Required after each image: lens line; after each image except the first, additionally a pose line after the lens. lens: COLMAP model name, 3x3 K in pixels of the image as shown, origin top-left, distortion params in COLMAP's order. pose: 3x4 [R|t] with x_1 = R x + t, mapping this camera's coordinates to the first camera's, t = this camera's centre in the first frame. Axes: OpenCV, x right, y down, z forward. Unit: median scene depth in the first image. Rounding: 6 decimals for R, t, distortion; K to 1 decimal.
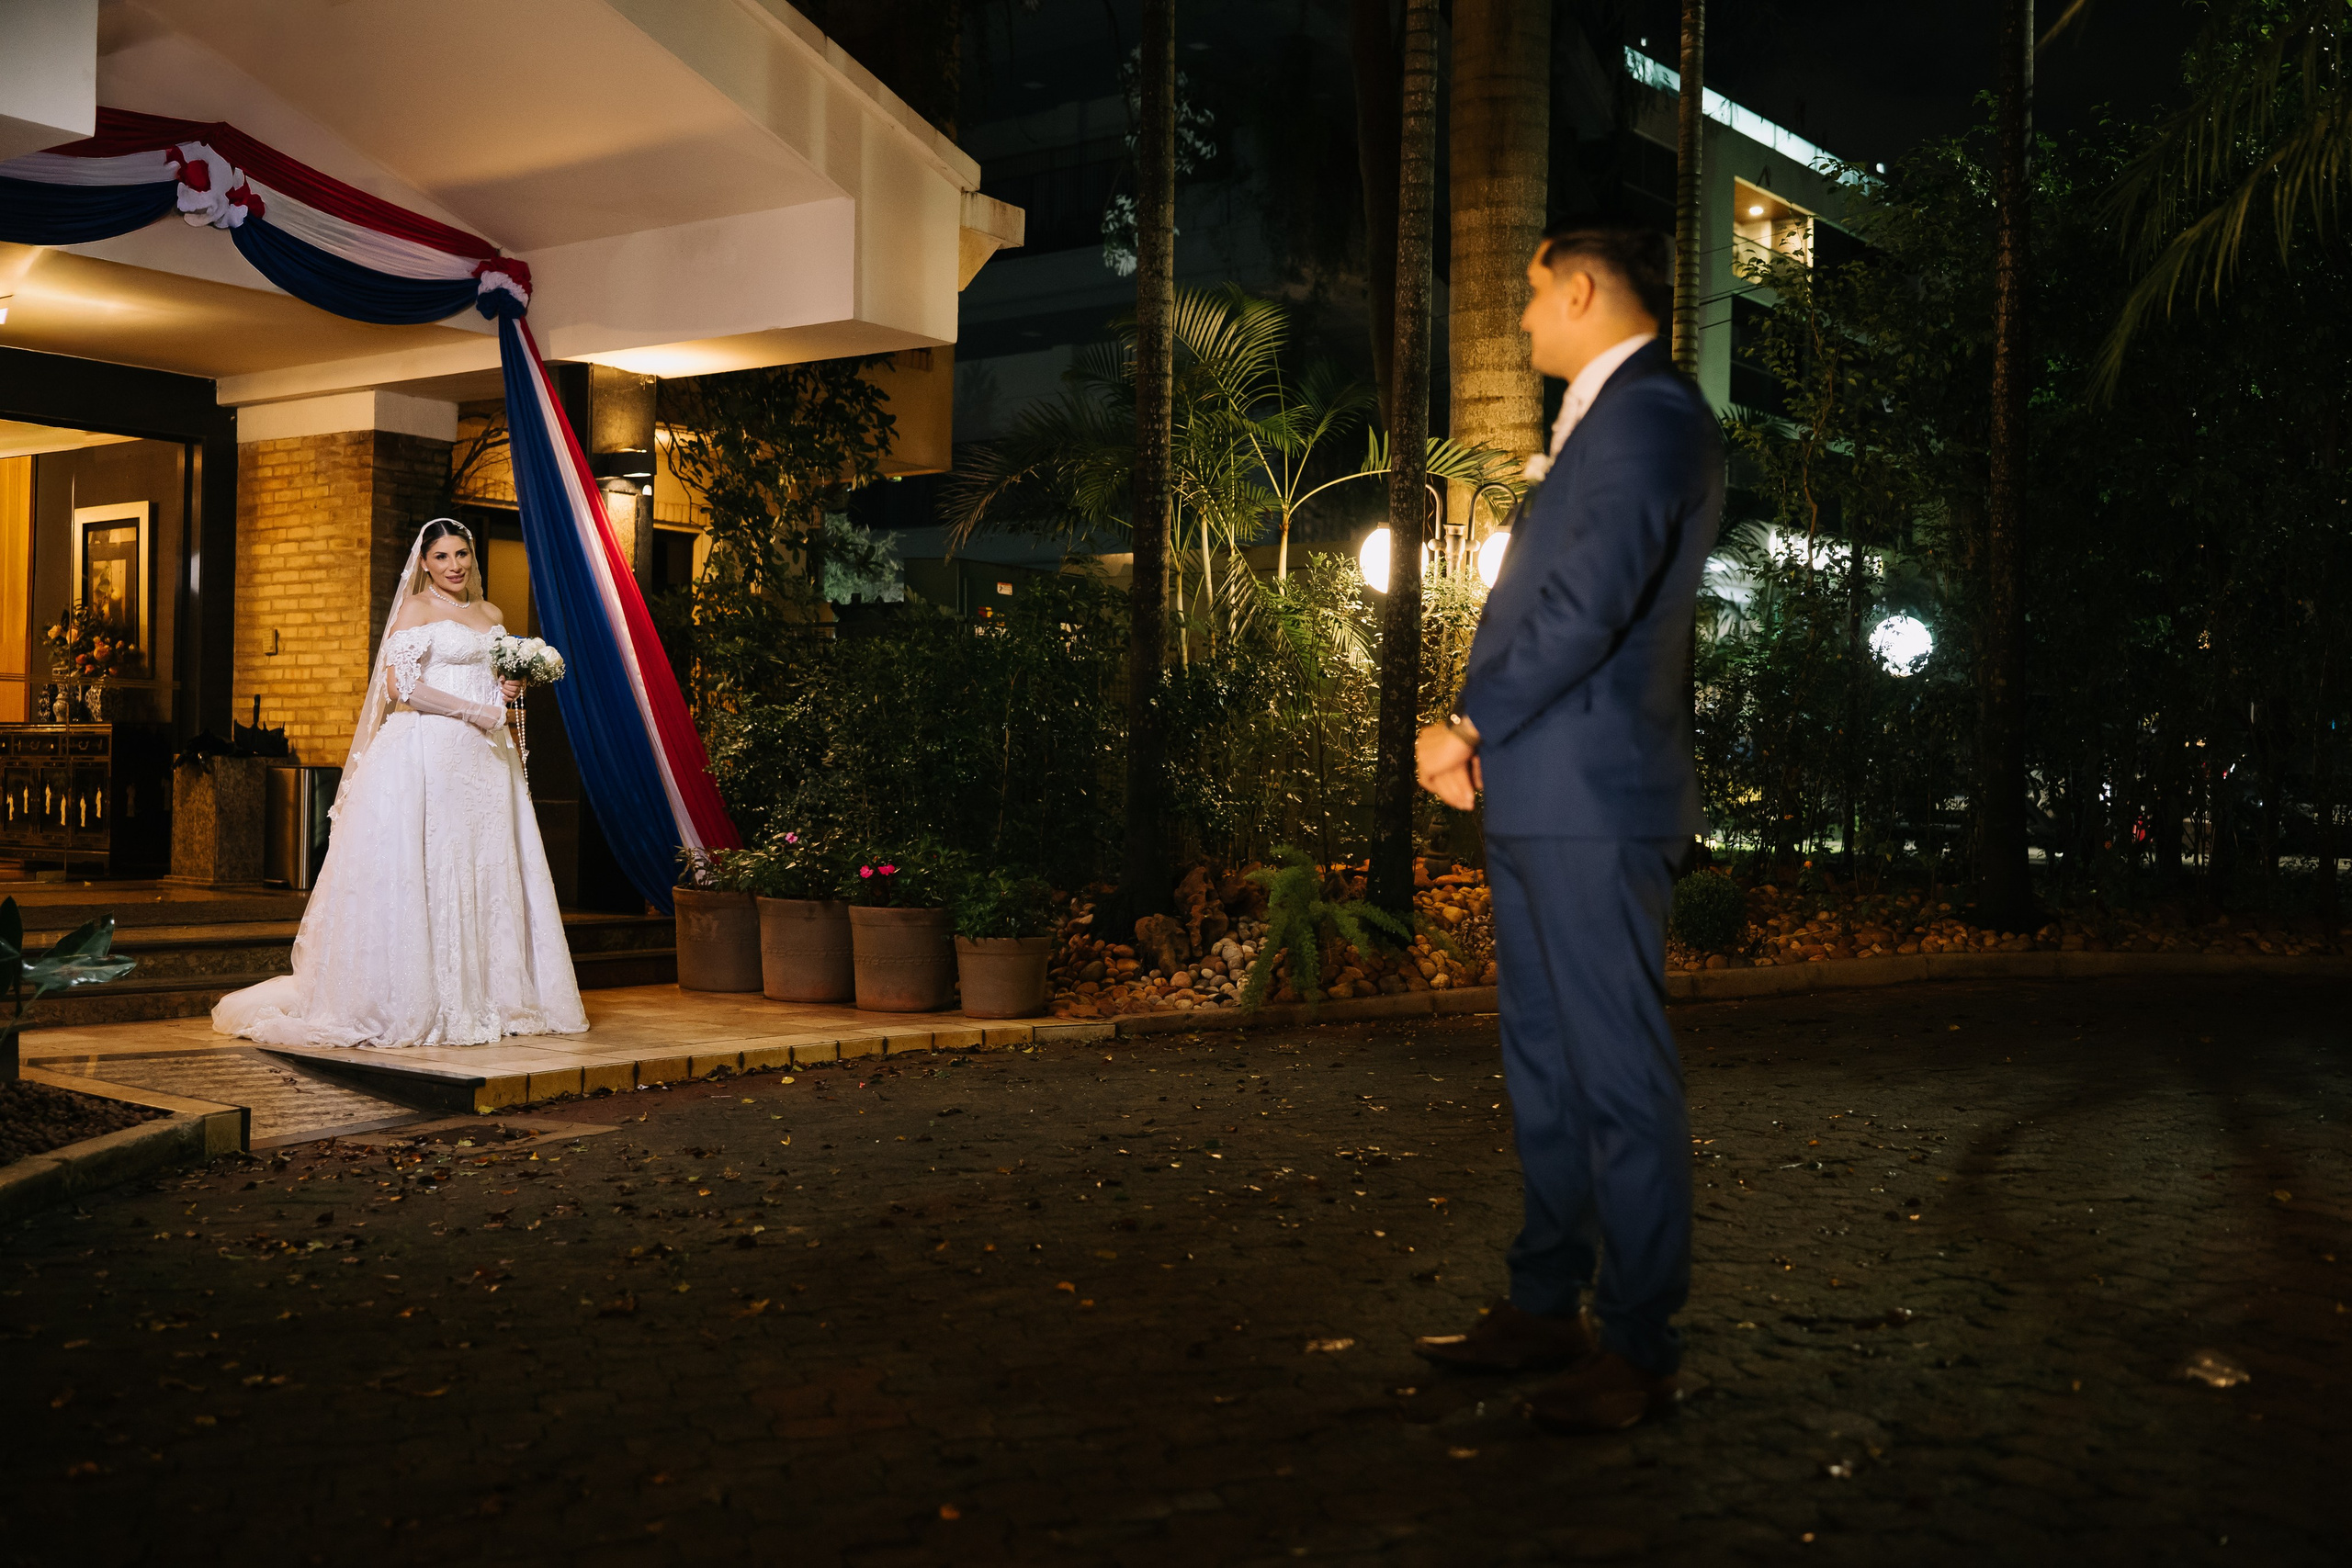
lens RADIAL K [[2498.7, 0, 1176.0], [0, 2498.7, 784.0], [0, 0, 1]] dist [-0.001740, -0.015512]
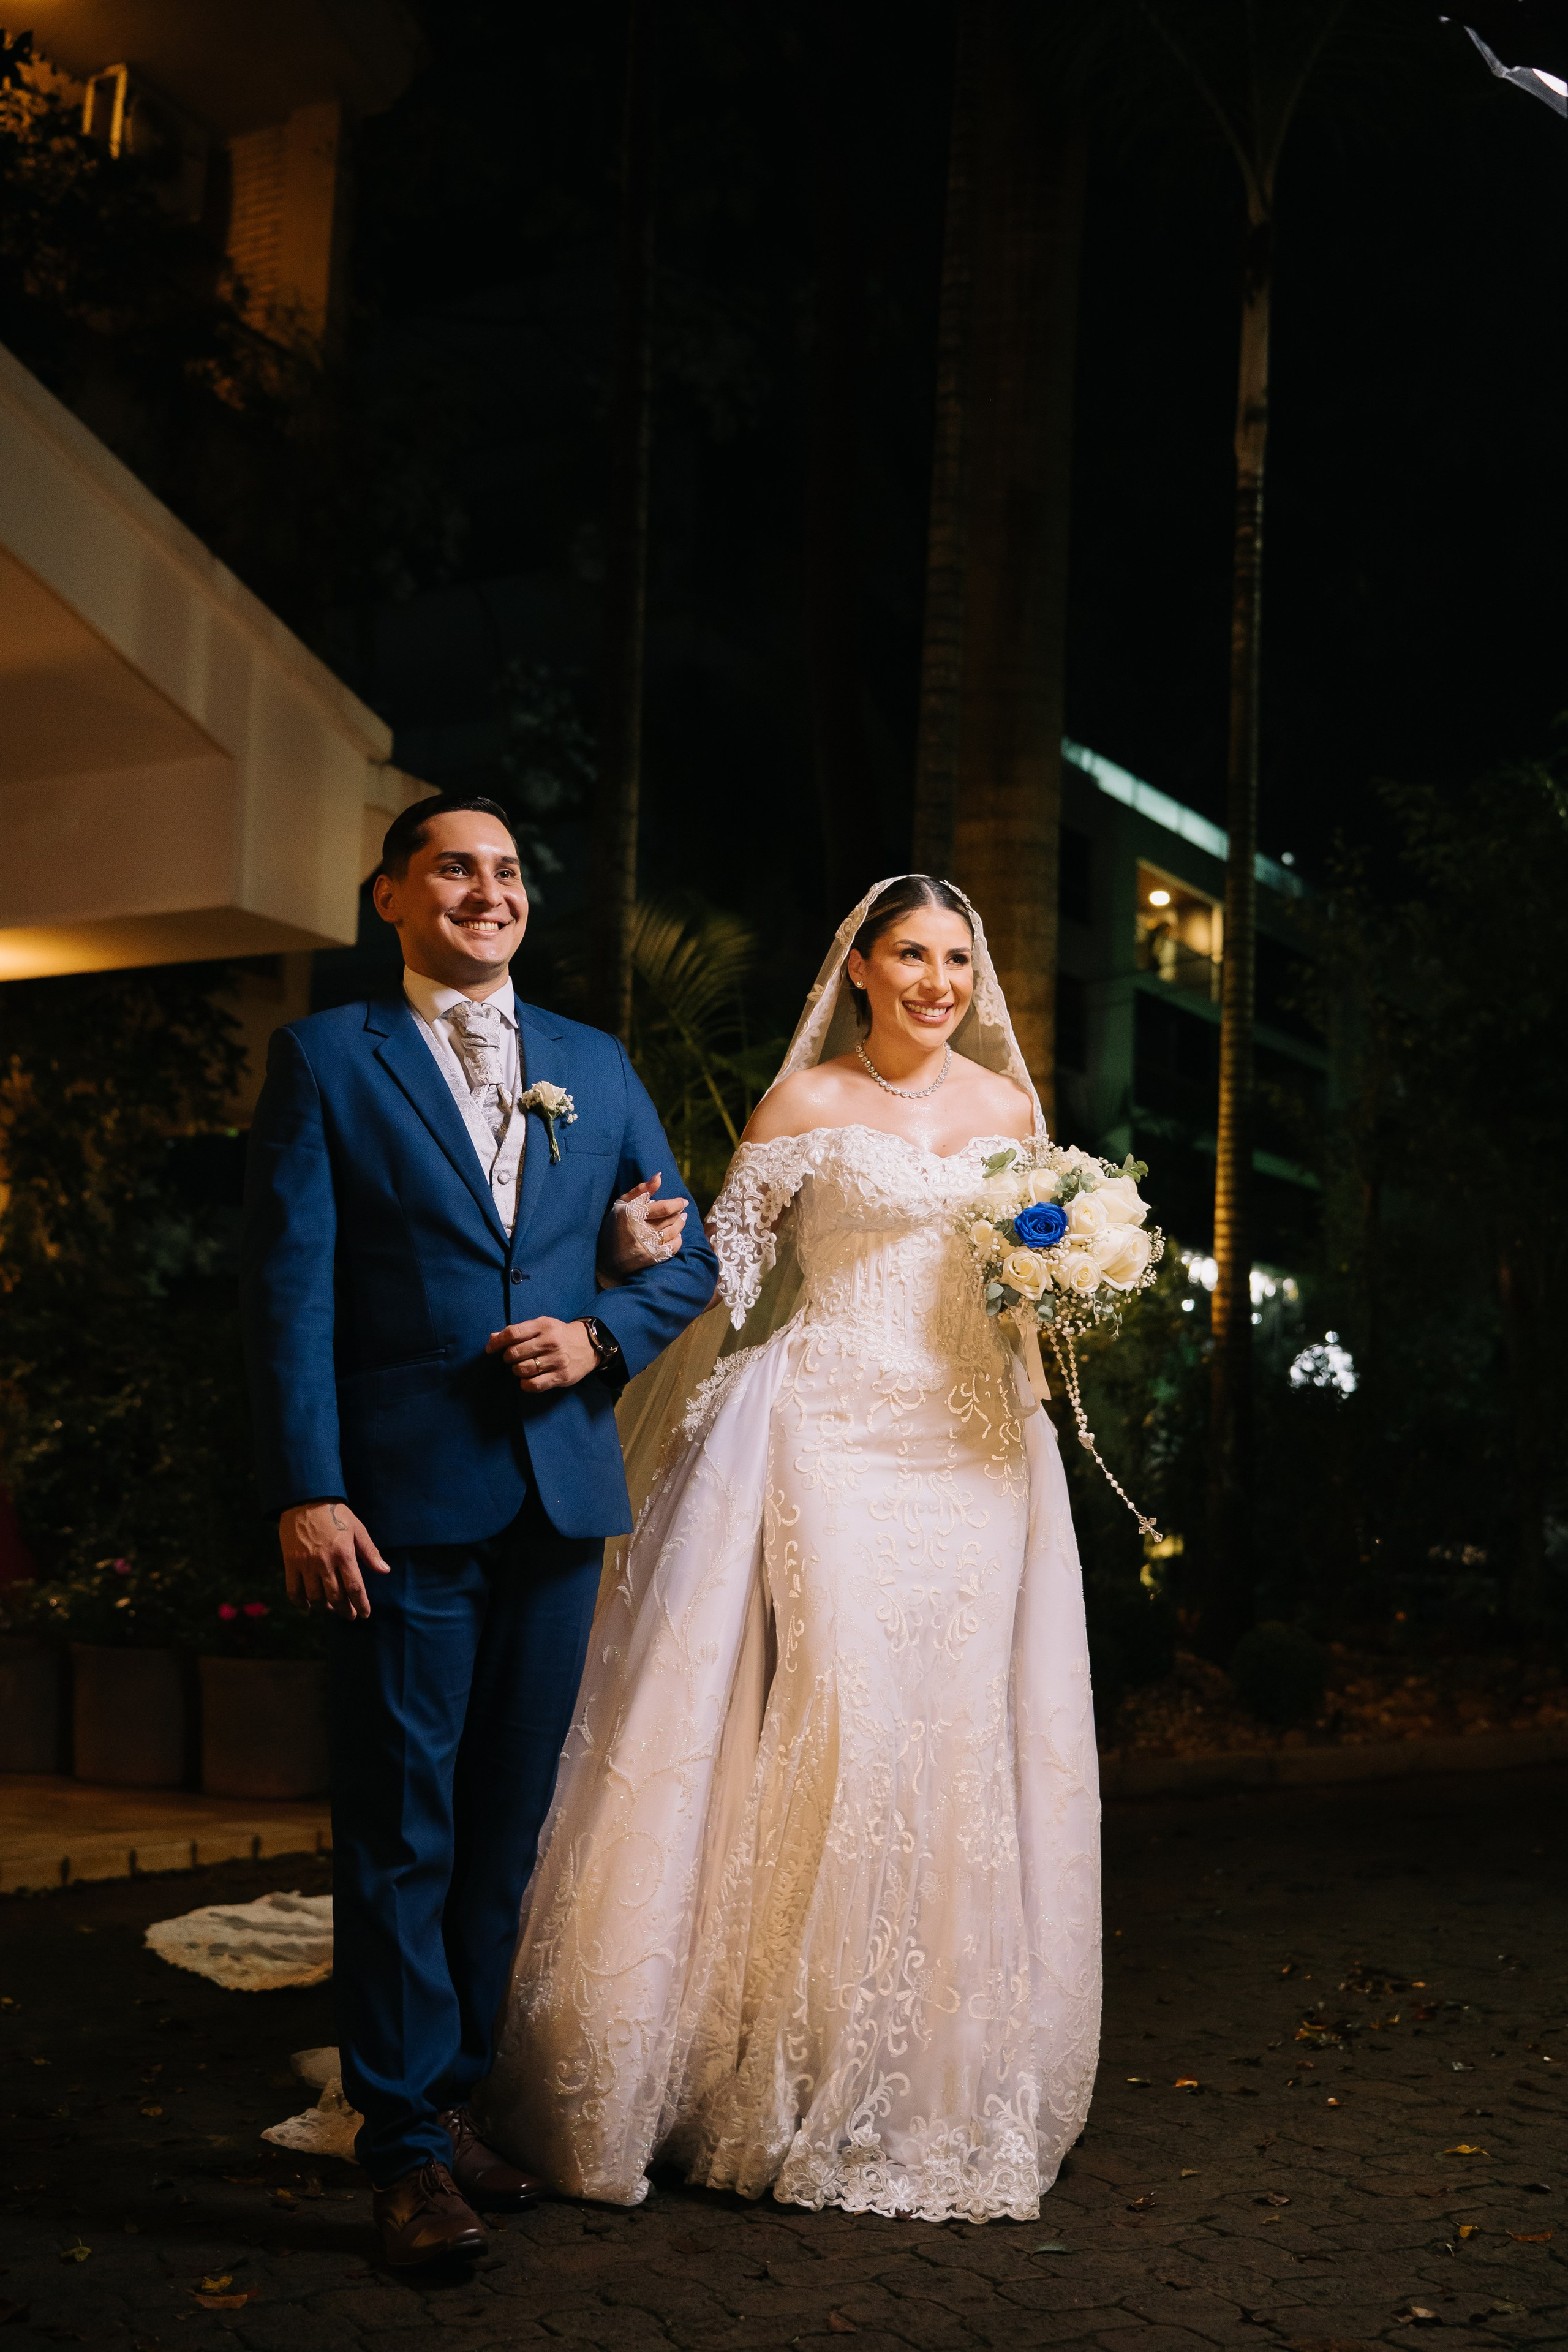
lens RADIAL K [[2725.5, 0, 784.0], [0, 2725.5, 1176.0], [0, 0, 1]] dist [-0.000773, 0.021093]
pose [[0.991430, 0.031708, 0.126732, -0.060094], [-0.014634, 0.990947, -0.133451, 0.011082], [-0.129817, 0.130453, 0.982919, 0.135244]]
